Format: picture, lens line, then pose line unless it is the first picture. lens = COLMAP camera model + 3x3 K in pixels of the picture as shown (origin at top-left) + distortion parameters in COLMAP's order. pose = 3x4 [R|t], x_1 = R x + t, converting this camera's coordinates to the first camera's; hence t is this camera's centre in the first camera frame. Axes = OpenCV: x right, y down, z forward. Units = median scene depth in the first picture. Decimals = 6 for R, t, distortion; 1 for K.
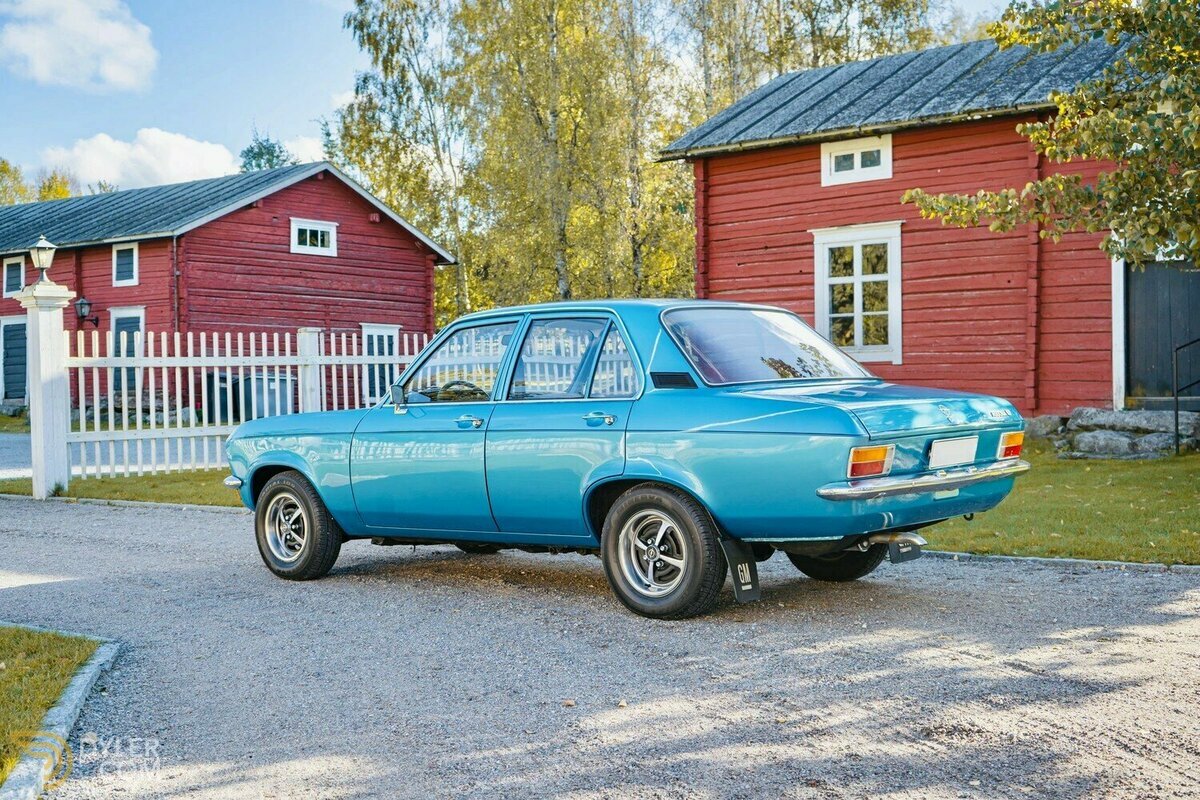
lens RADIAL K [[1433.3, 0, 600.4], [0, 1433.3, 401.5], [0, 0, 1]] dist [-0.015763, 0.000000]
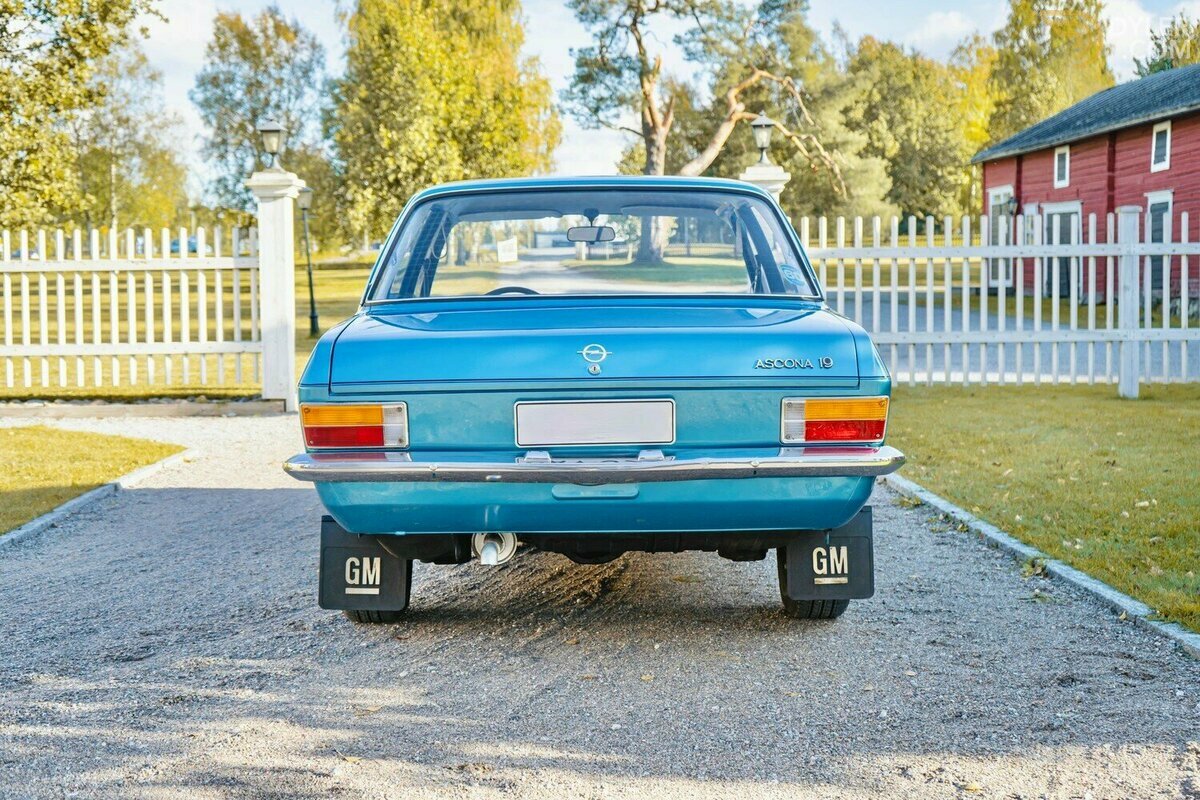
lens RADIAL K [[1648.8, 0, 600.1], [0, 1648.8, 398.3], [0, 0, 1]] dist [0.017798, 0.000000]
pose [[0.623986, 0.068609, -0.778418, 0.307326], [-0.016929, 0.997091, 0.074312, -0.010061], [0.781252, -0.033192, 0.623333, 0.228089]]
